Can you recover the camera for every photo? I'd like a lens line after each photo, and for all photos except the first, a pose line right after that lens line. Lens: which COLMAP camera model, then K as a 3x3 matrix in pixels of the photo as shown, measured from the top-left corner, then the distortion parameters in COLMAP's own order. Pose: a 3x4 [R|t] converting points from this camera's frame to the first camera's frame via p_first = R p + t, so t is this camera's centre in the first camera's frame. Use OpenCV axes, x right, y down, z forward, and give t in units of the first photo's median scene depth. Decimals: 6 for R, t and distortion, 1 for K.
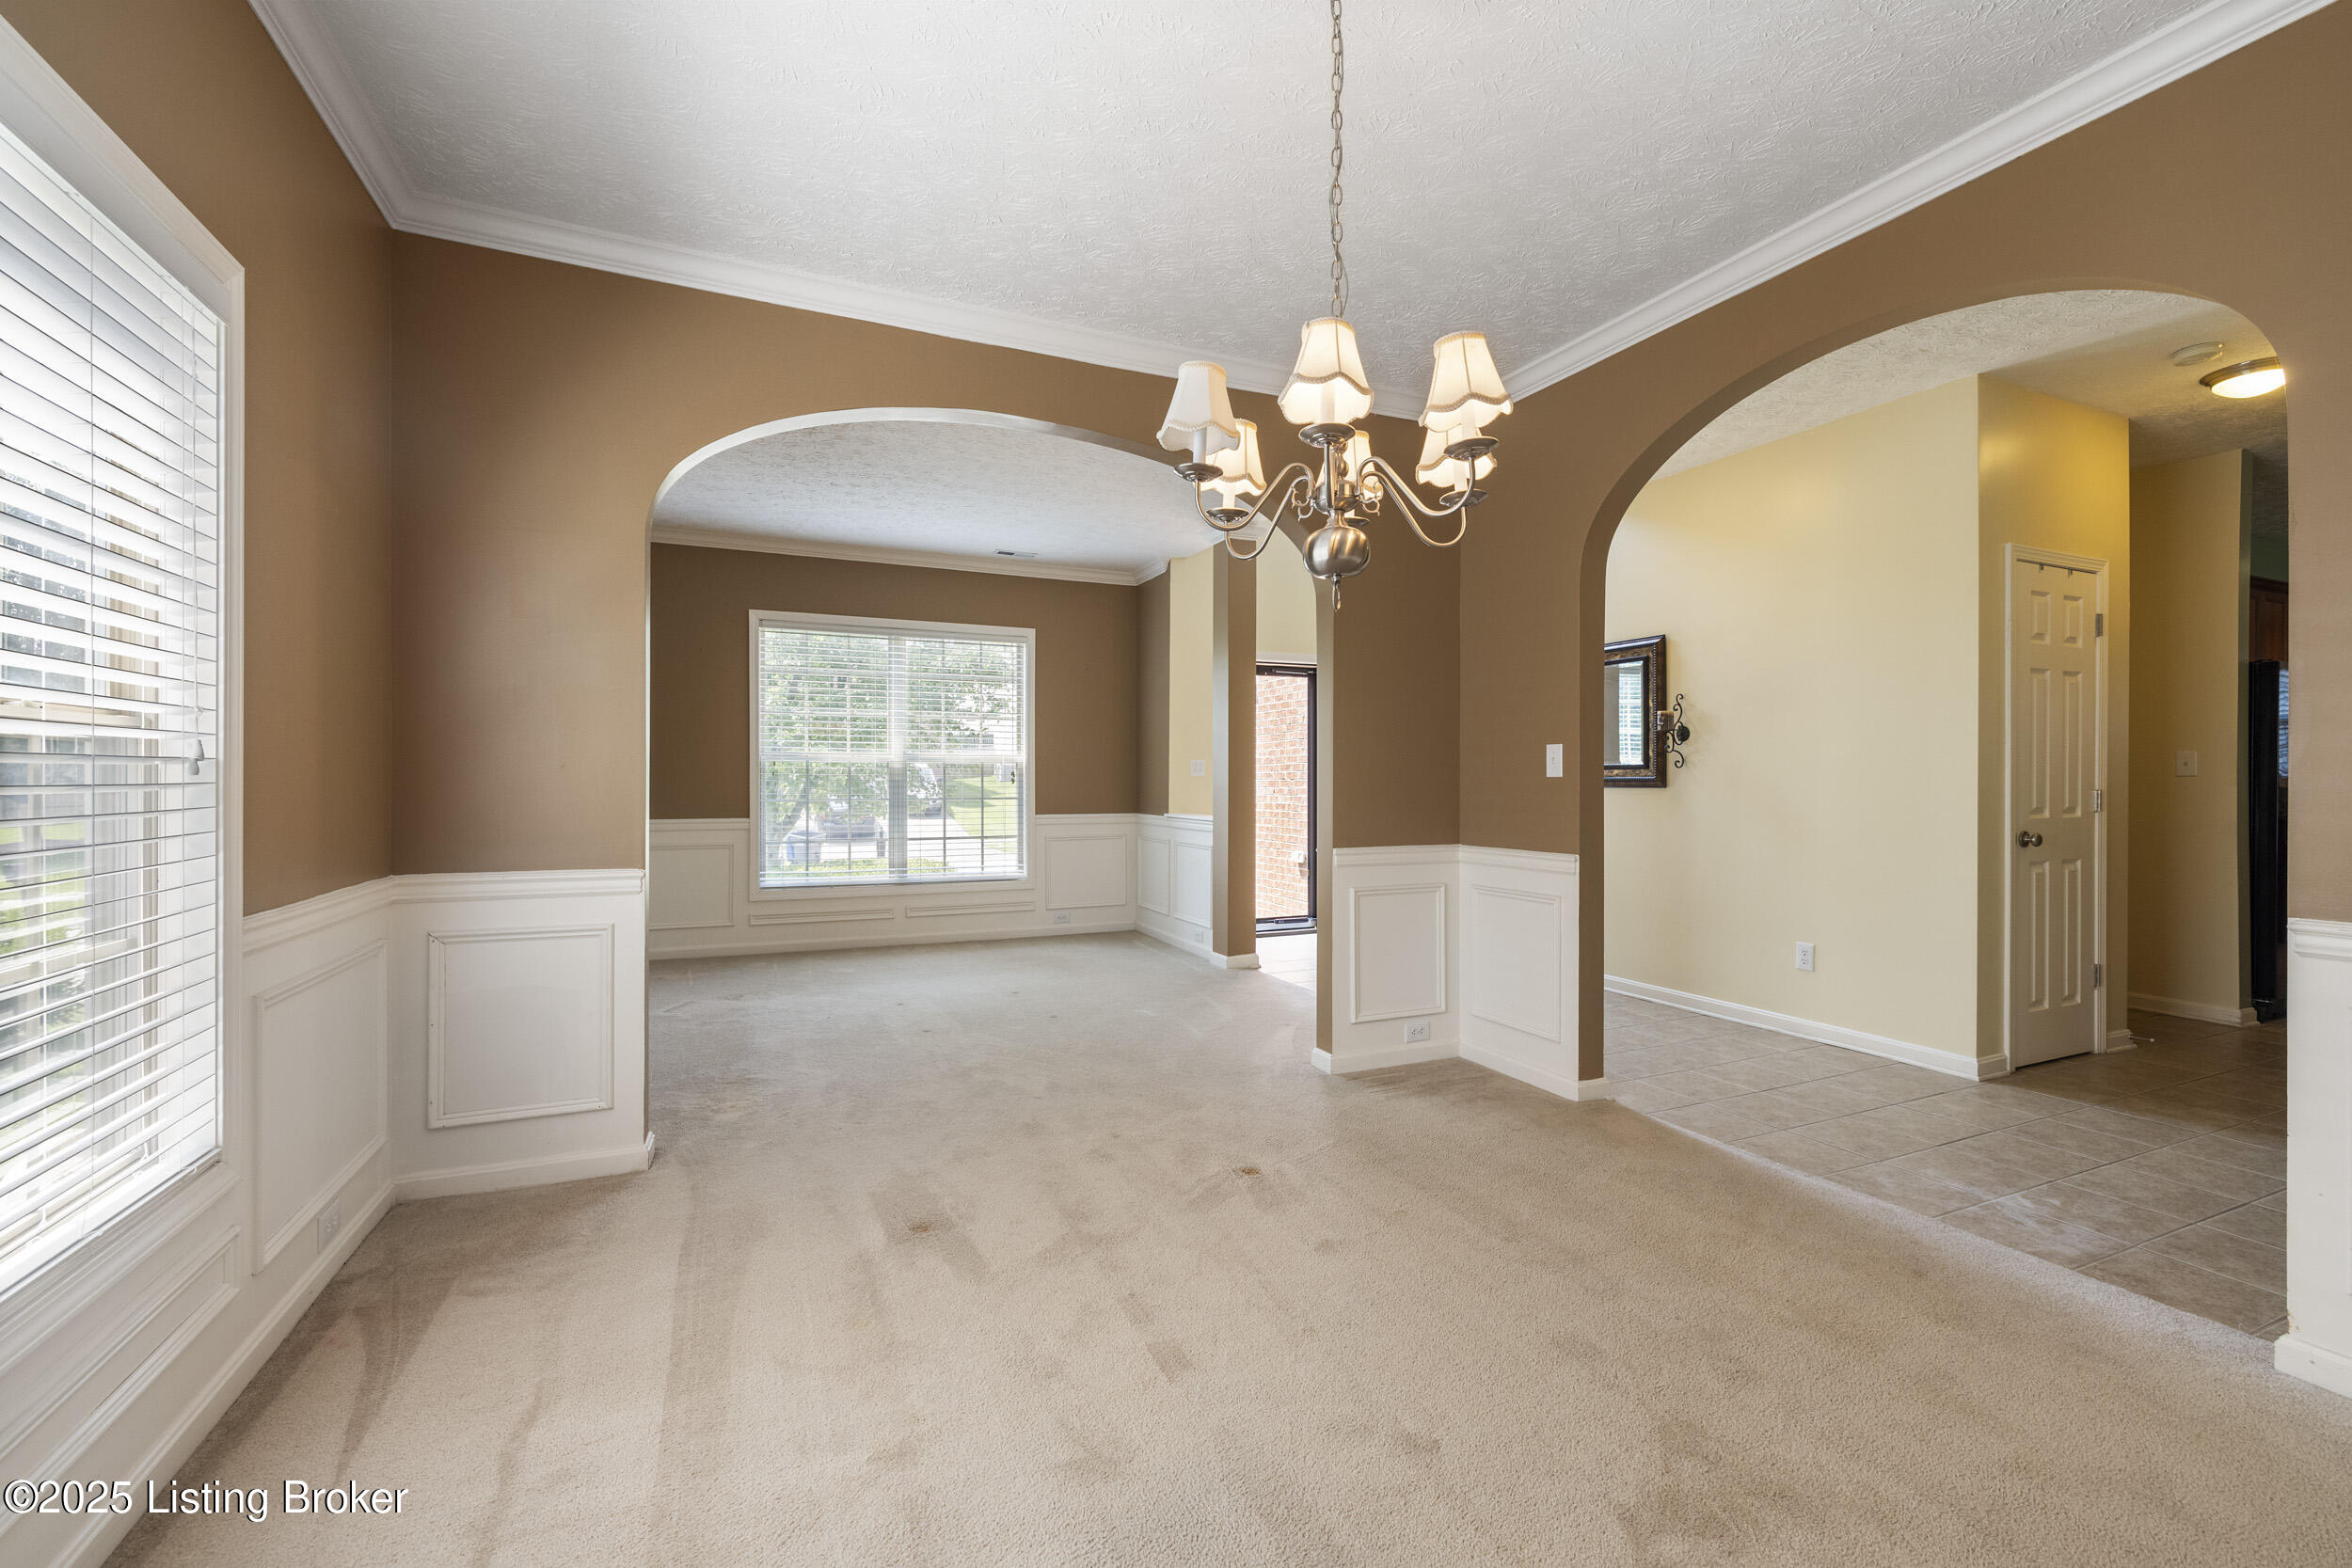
lens RADIAL K [[995.7, 0, 1176.0], [0, 995.7, 784.0], [0, 0, 1]] dist [-0.000932, -0.000104]
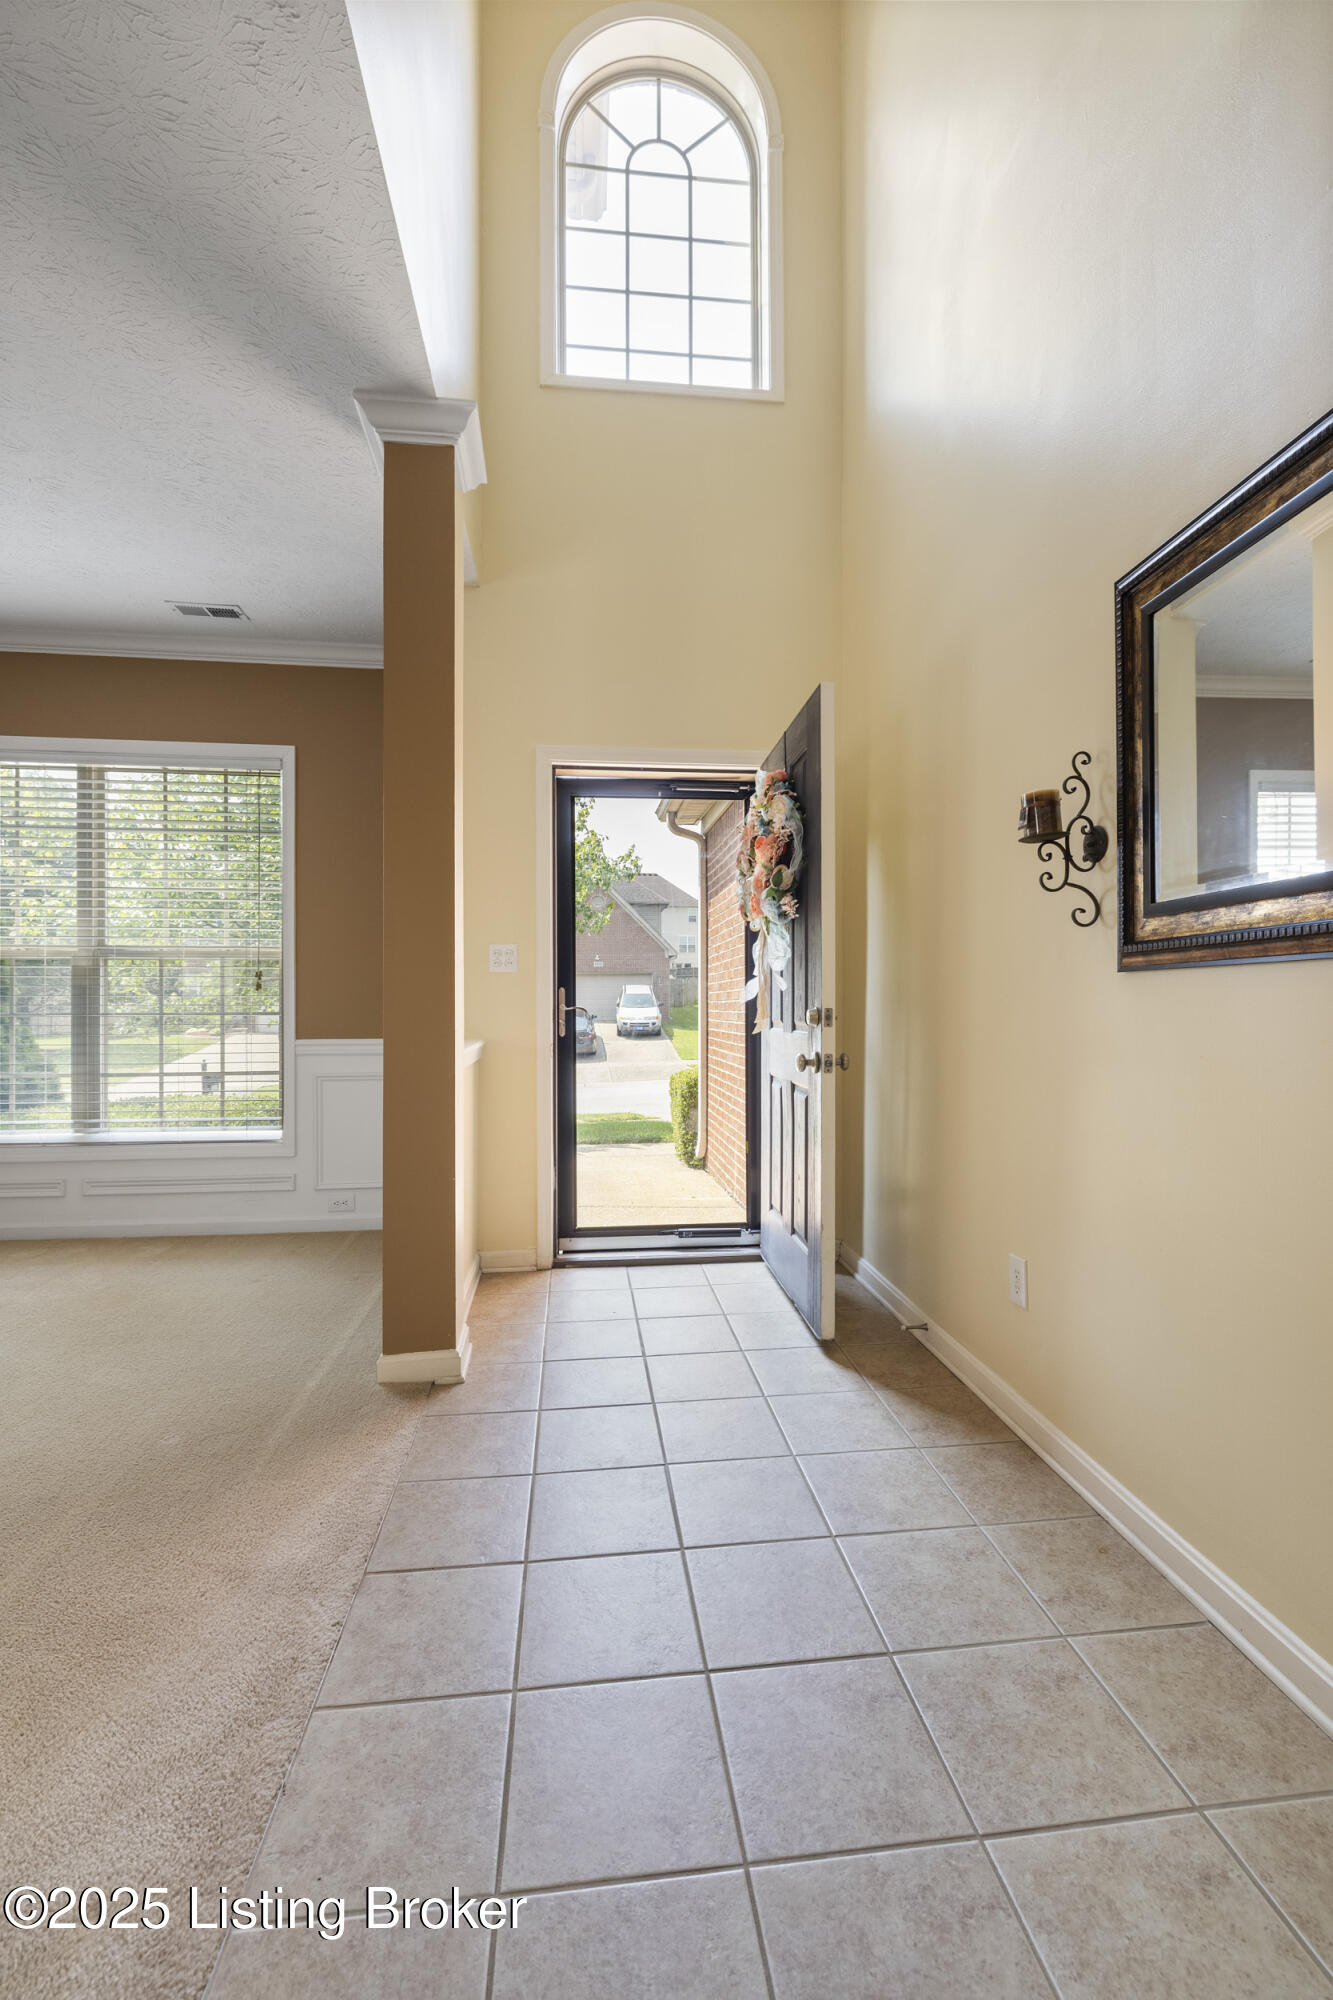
lens RADIAL K [[843.6, 0, 666.5], [0, 843.6, 1000.0], [0, 0, 1]] dist [-0.001748, 0.000038]
pose [[0.951145, -0.001233, -0.308743, 0.249721], [0.004774, 0.999931, 0.010713, 0.001911], [0.308708, -0.011664, 0.951085, 0.568664]]
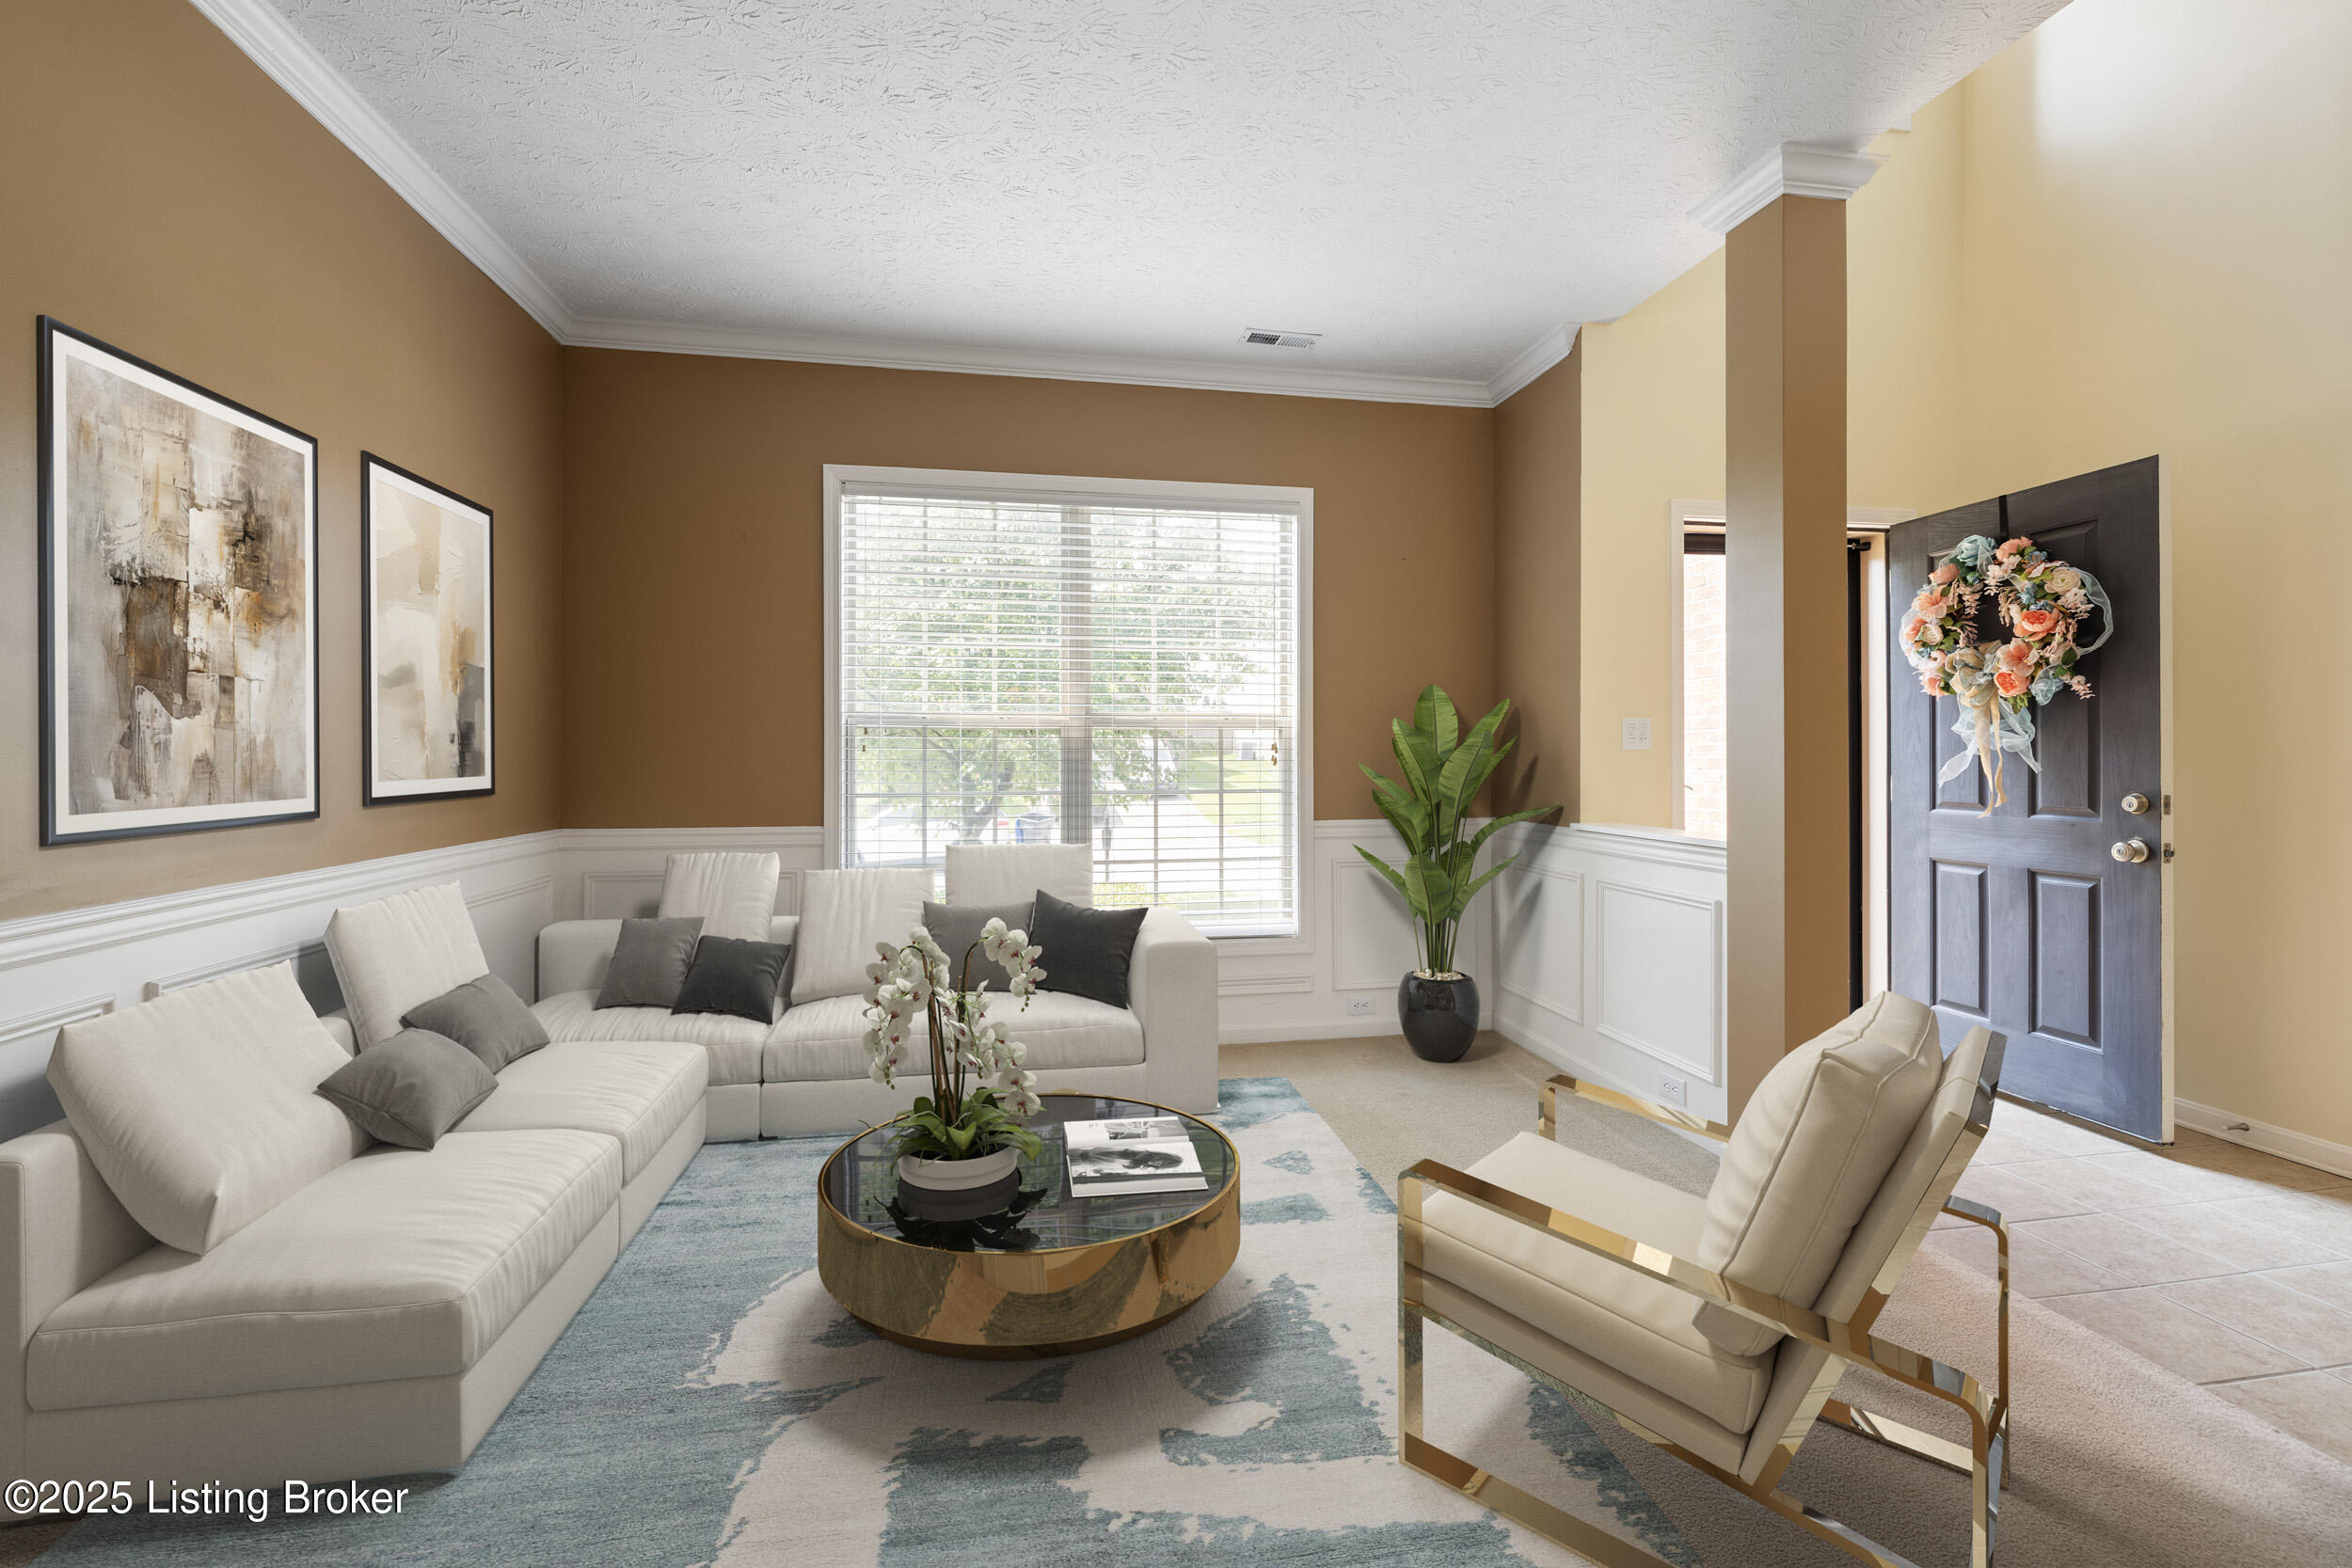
lens RADIAL K [[995.7, 0, 1176.0], [0, 995.7, 784.0], [0, 0, 1]] dist [-0.000932, -0.000104]
pose [[0.971402, 0.003766, -0.237413, -0.083720], [0.001693, 0.999739, 0.022784, -0.002270], [0.237437, -0.022535, 0.971142, 0.439669]]
